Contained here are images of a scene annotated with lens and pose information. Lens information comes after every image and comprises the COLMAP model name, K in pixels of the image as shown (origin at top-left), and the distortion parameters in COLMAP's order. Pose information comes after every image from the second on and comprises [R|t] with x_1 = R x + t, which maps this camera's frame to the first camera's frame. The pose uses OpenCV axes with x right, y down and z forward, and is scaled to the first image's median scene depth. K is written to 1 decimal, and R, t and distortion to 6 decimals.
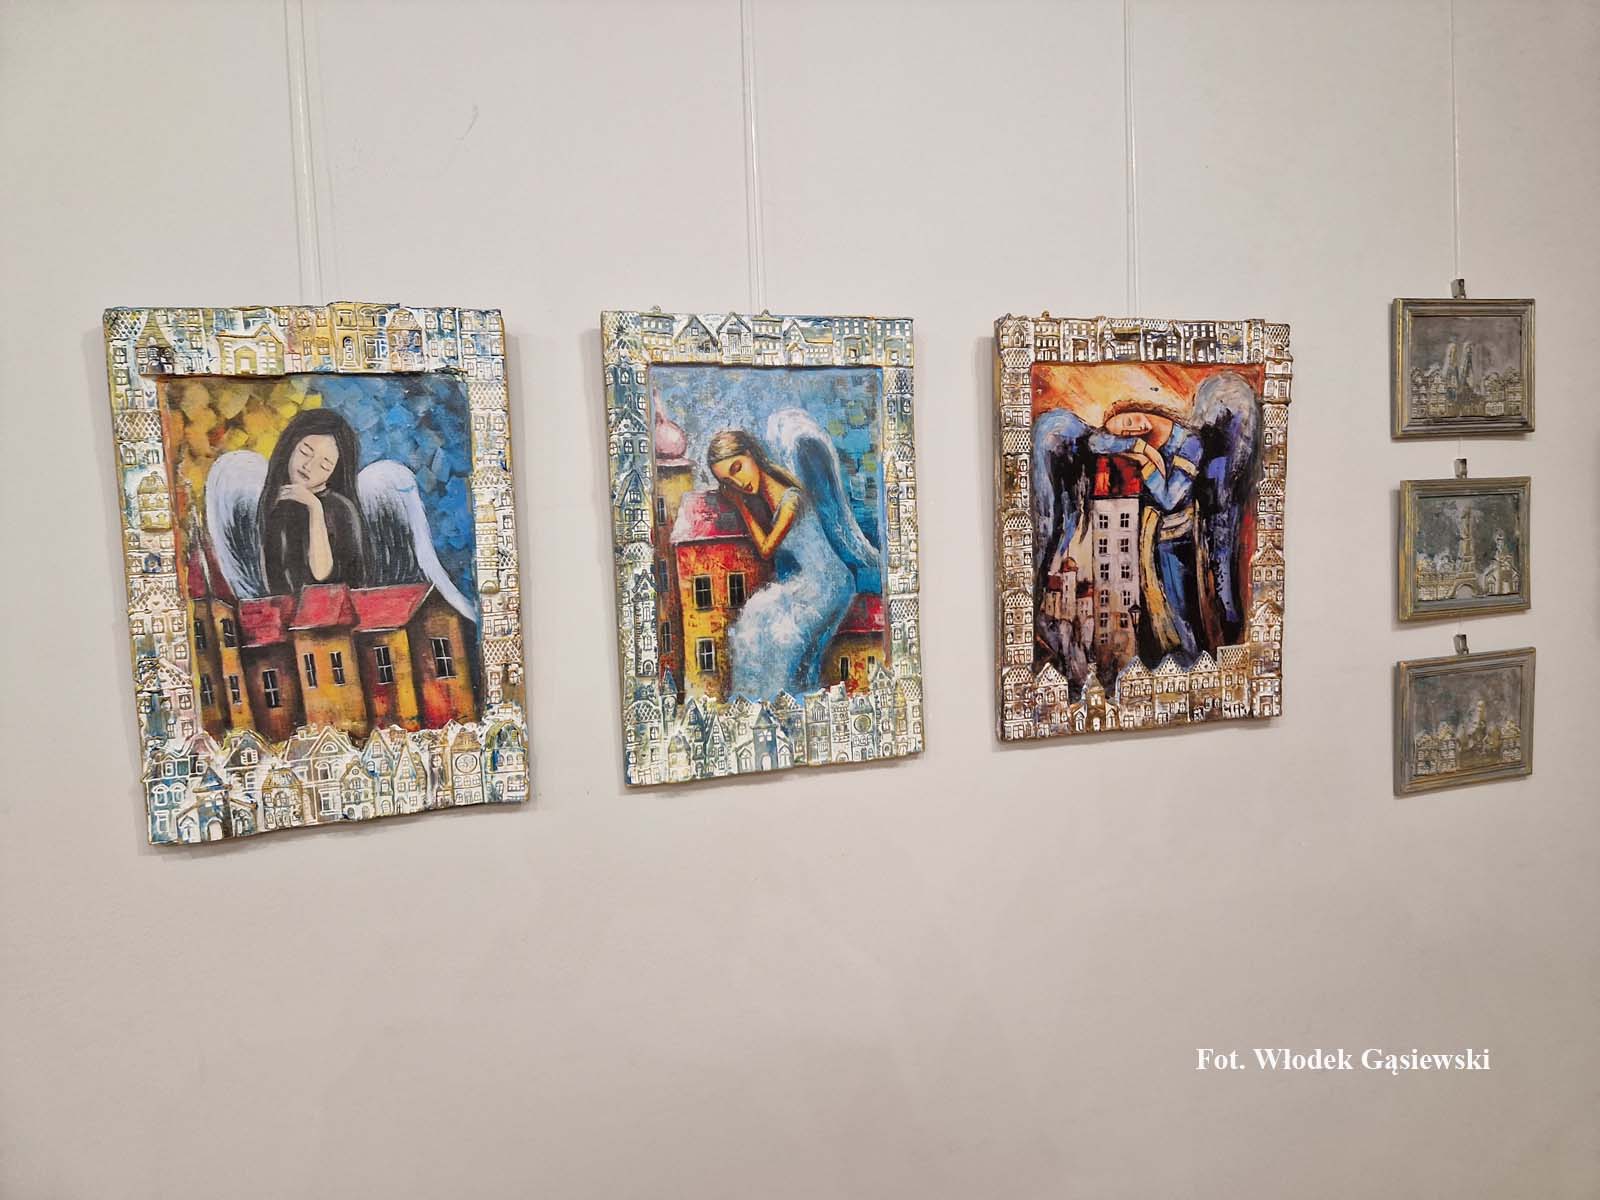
lens RADIAL K [[1067.3, 0, 808.1], [0, 1067.3, 598.3], [0, 0, 1]] dist [0.072739, -0.057628]
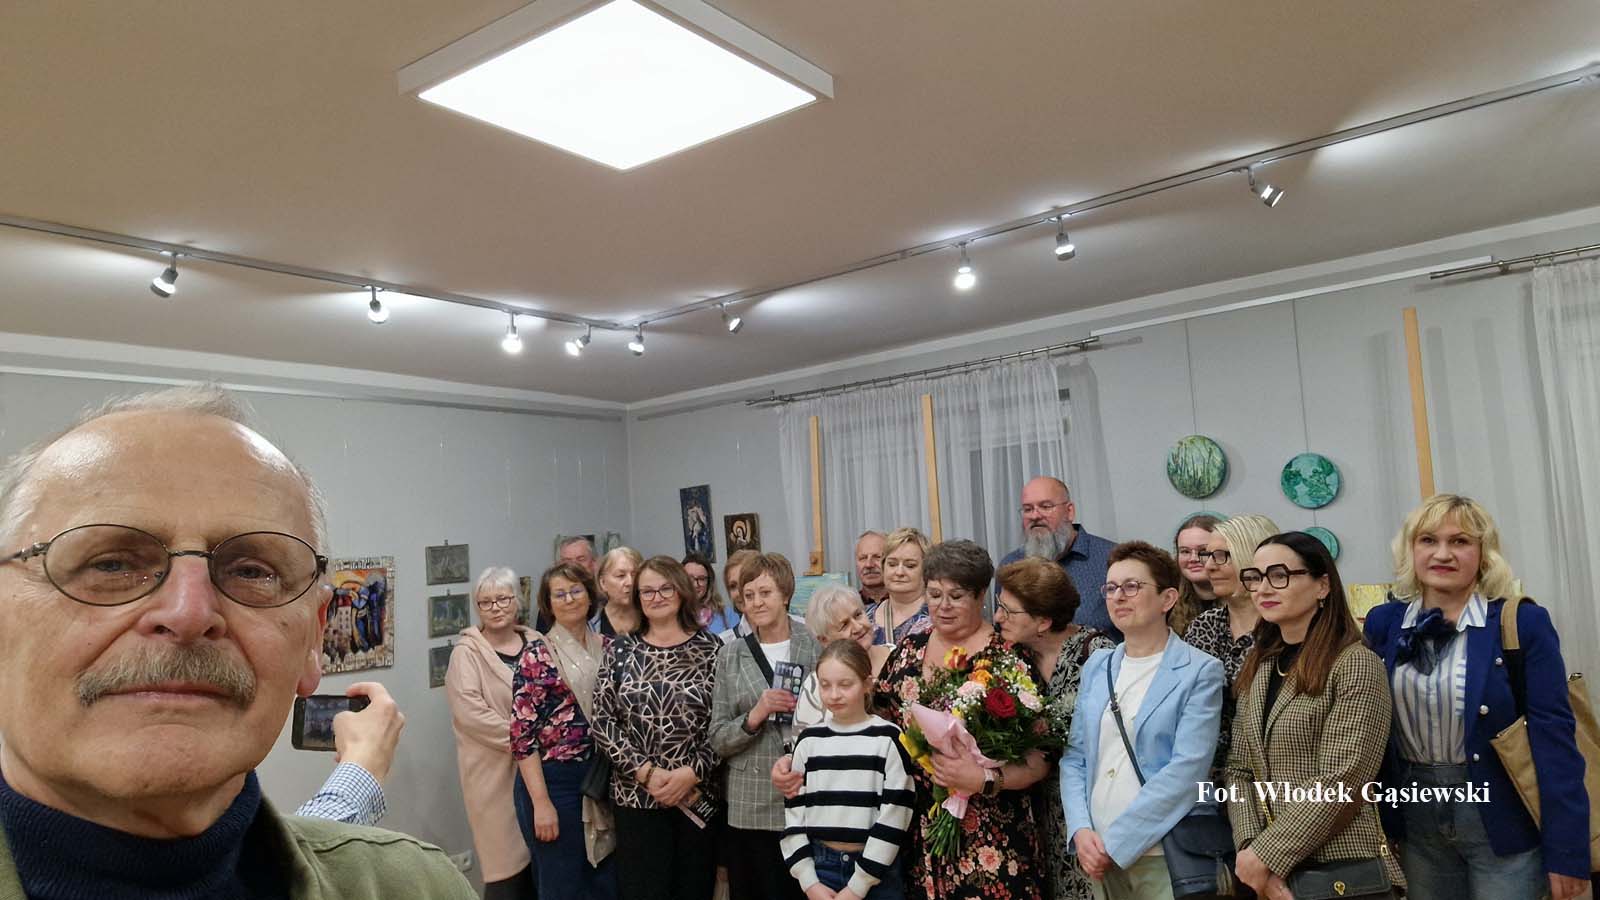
lens RADIAL K [[1090.7, 0, 807.0], [0, 1090.7, 445.0], [0, 0, 1]] dist [-0.001527, -0.002575]
pose [[0.813720, 0.040597, 0.579837, -0.588078], [0.066362, 0.984547, -0.162061, 0.069800], [-0.577456, 0.170352, 0.798451, -2.876165]]
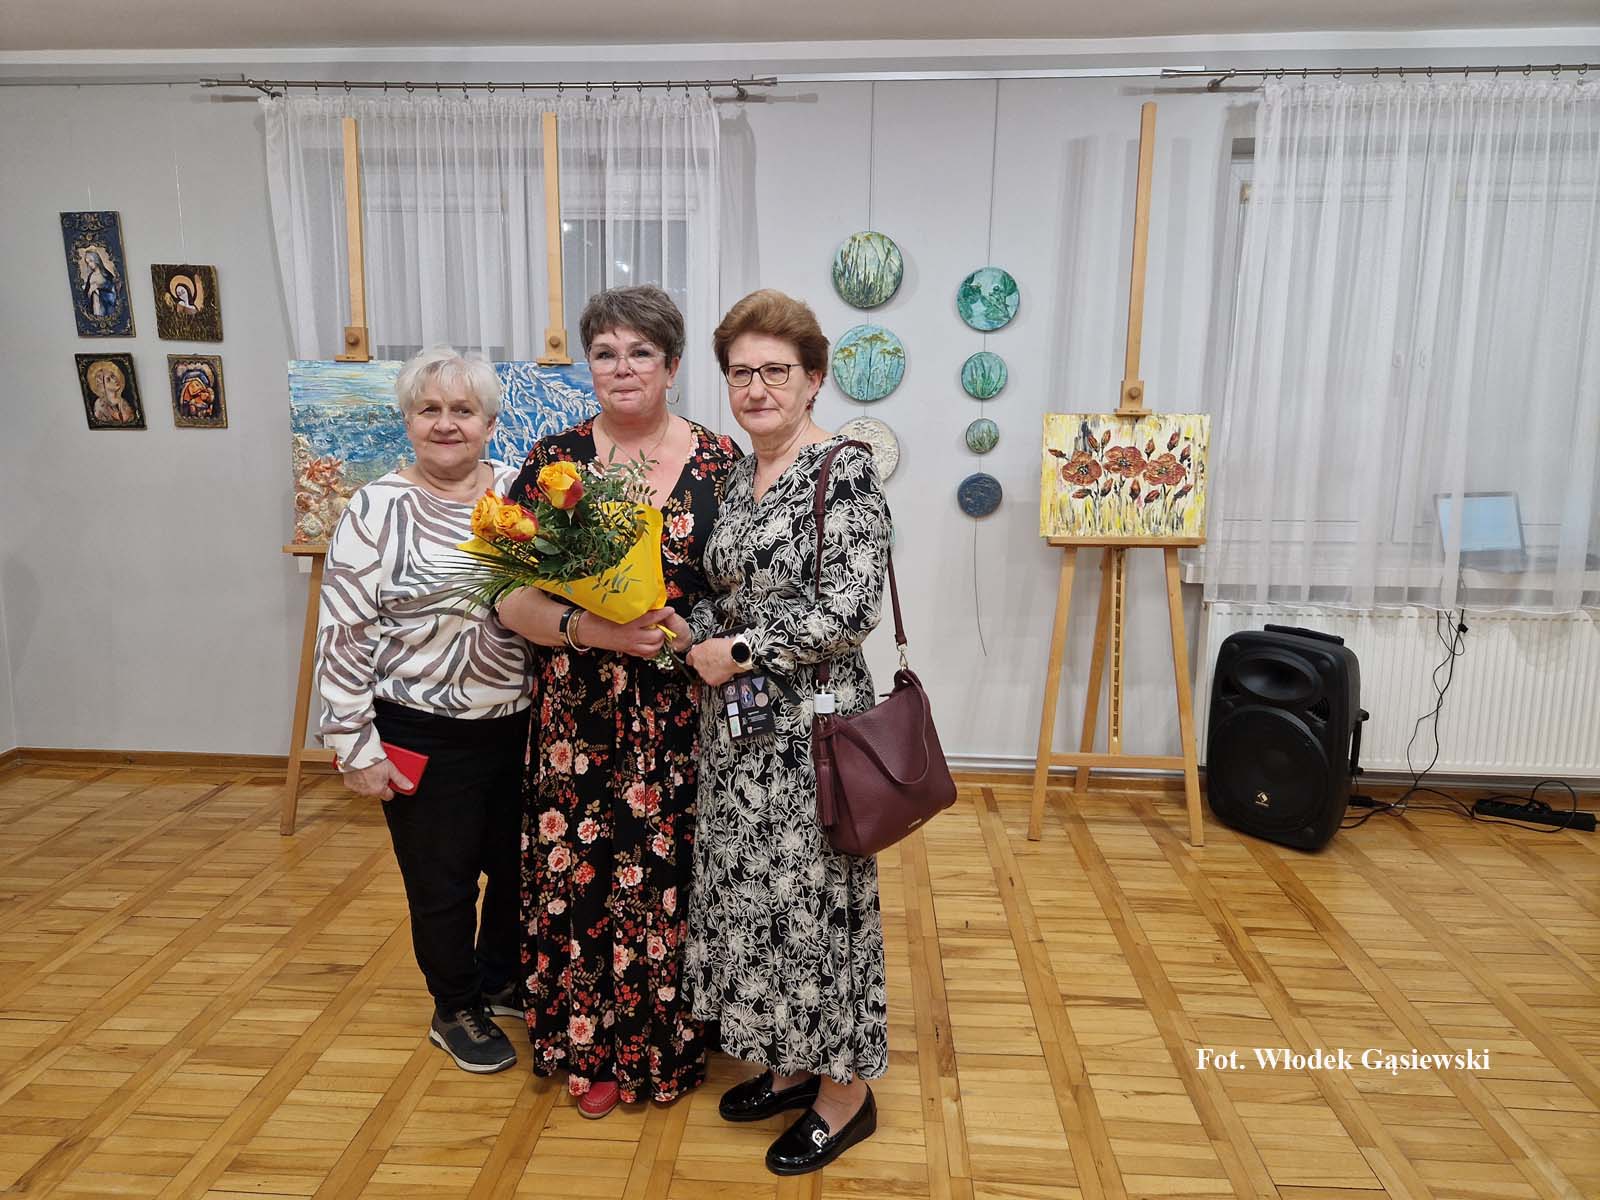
lens RADIAL K [[1067.3, 0, 791.7], [0, 1067.3, 586.0], [0, 0, 1]] dist [0.072739, -0.057628]
pose [[0.361746, -0.115159, 0.925137, -0.450762], [0.022027, 0.993120, 0.115008, 0.164970], [-0.932017, -0.021226, 0.361794, -1.764086]]
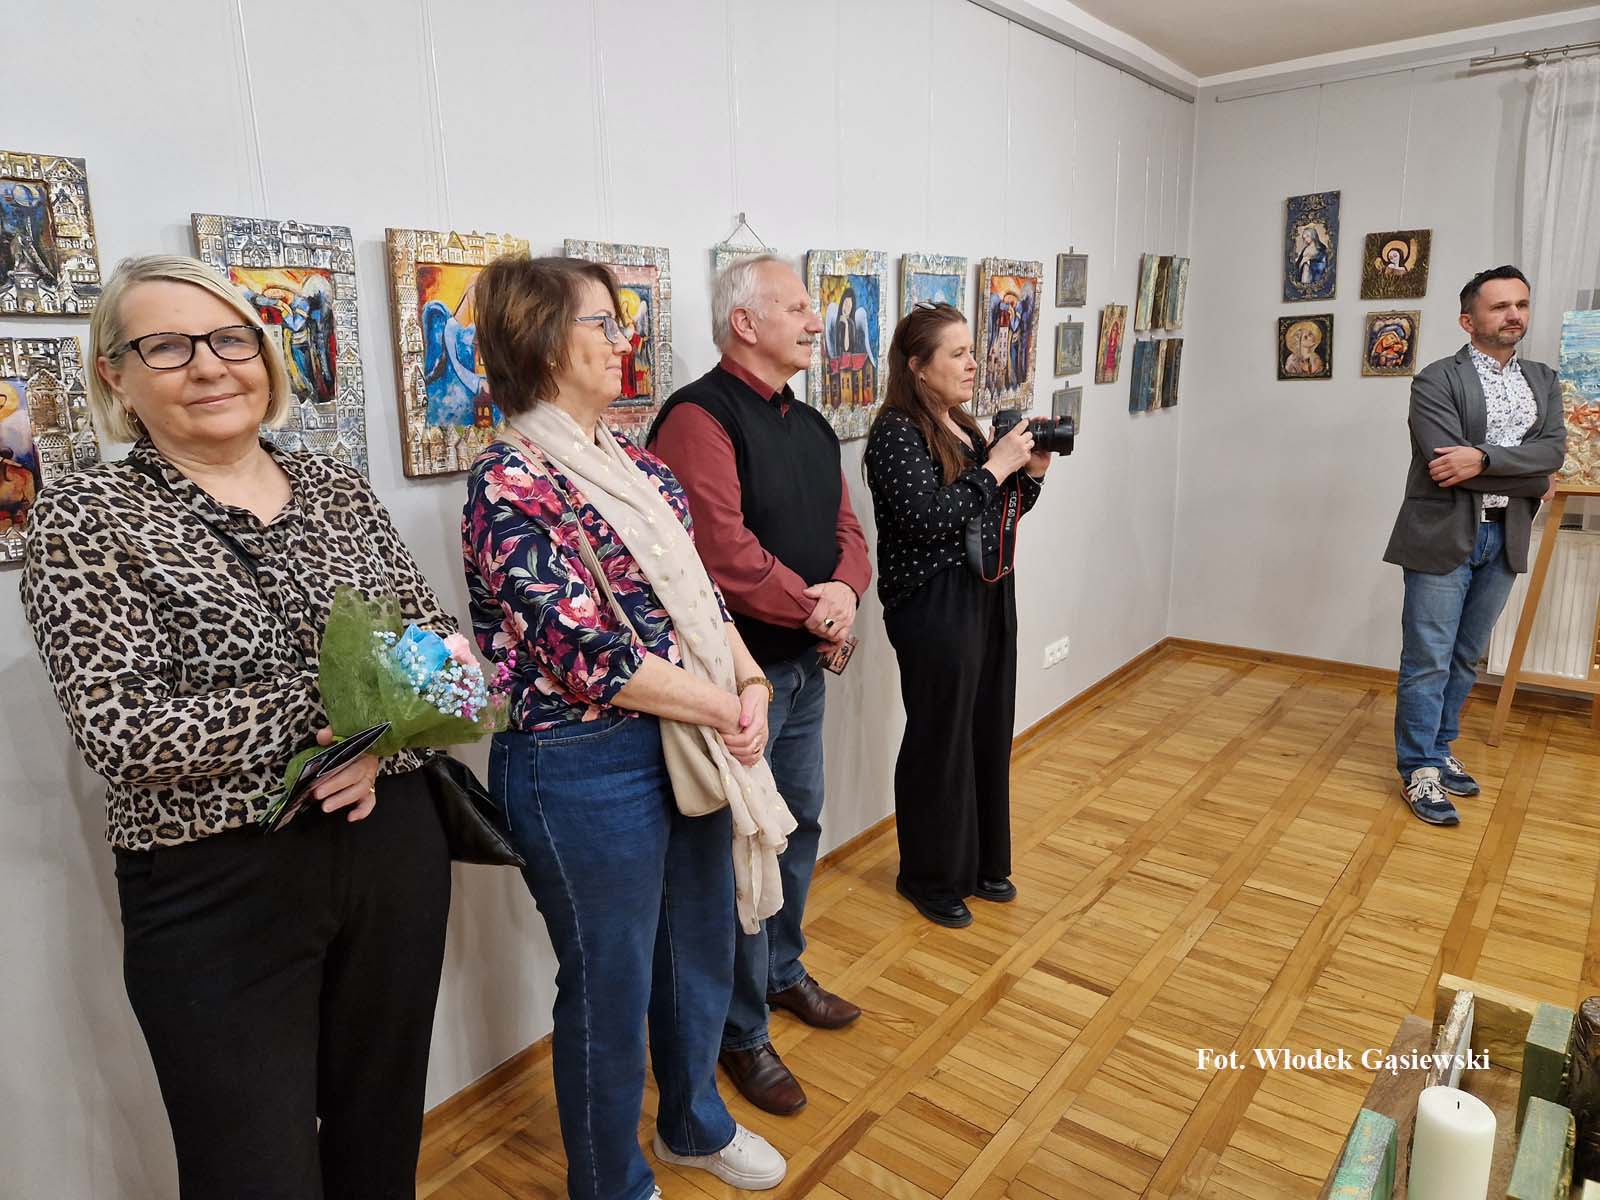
lens RADIAL K [[1067.3, 0, 788.1], [0, 1067.3, 575.5], [0, 0, 1]] dist [0.072739, -0.057628]
pose [[0.830982, -0.100533, 0.547140, -1.669137], [0.022852, 0.988874, 0.146990, 0.114619], [-0.555830, -0.109643, 0.824034, -0.984041]]
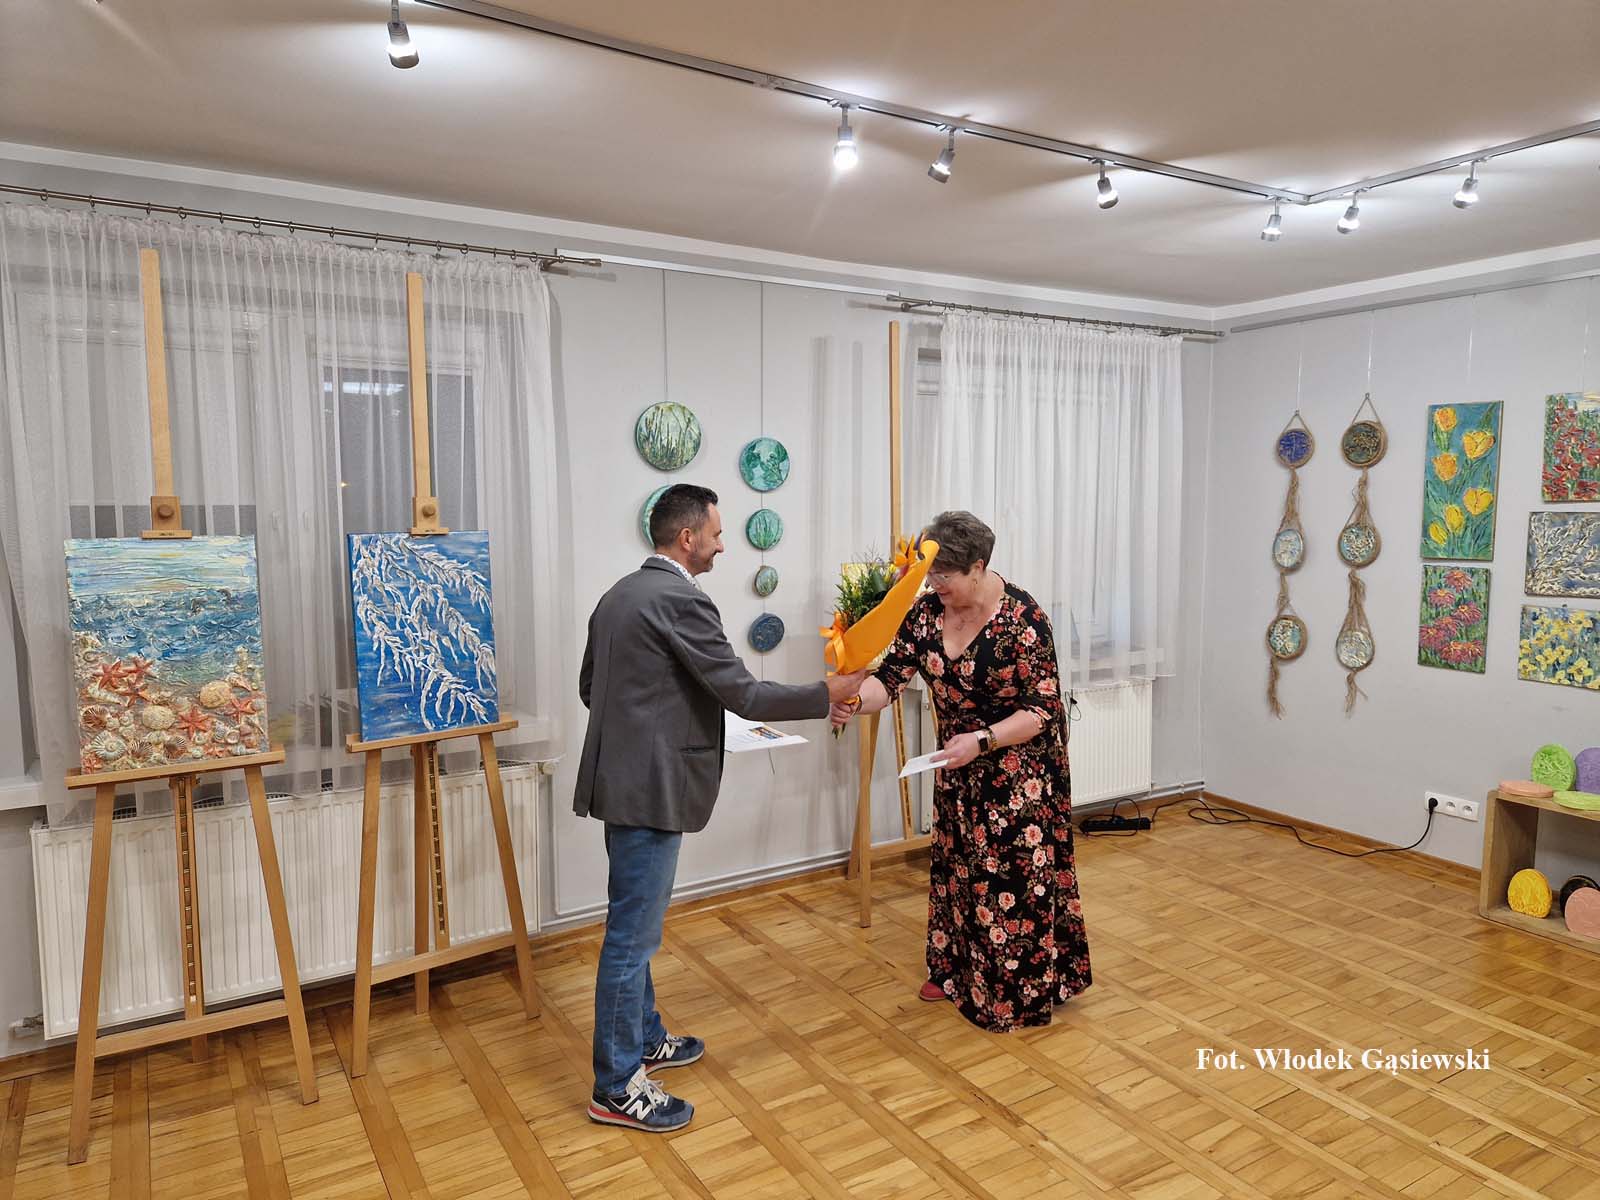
lens RADIAL K [[1067.3, 0, 807.9], [0, 1067.3, 604.9], [0, 0, 1]] dist [0.072739, -0.057628]
pose [[-0.246876, -0.051310, 0.967688, -0.737441], [0.059829, 0.995885, 0.068069, -0.029791], [-0.967198, 0.074700, -0.242790, -0.551682]]
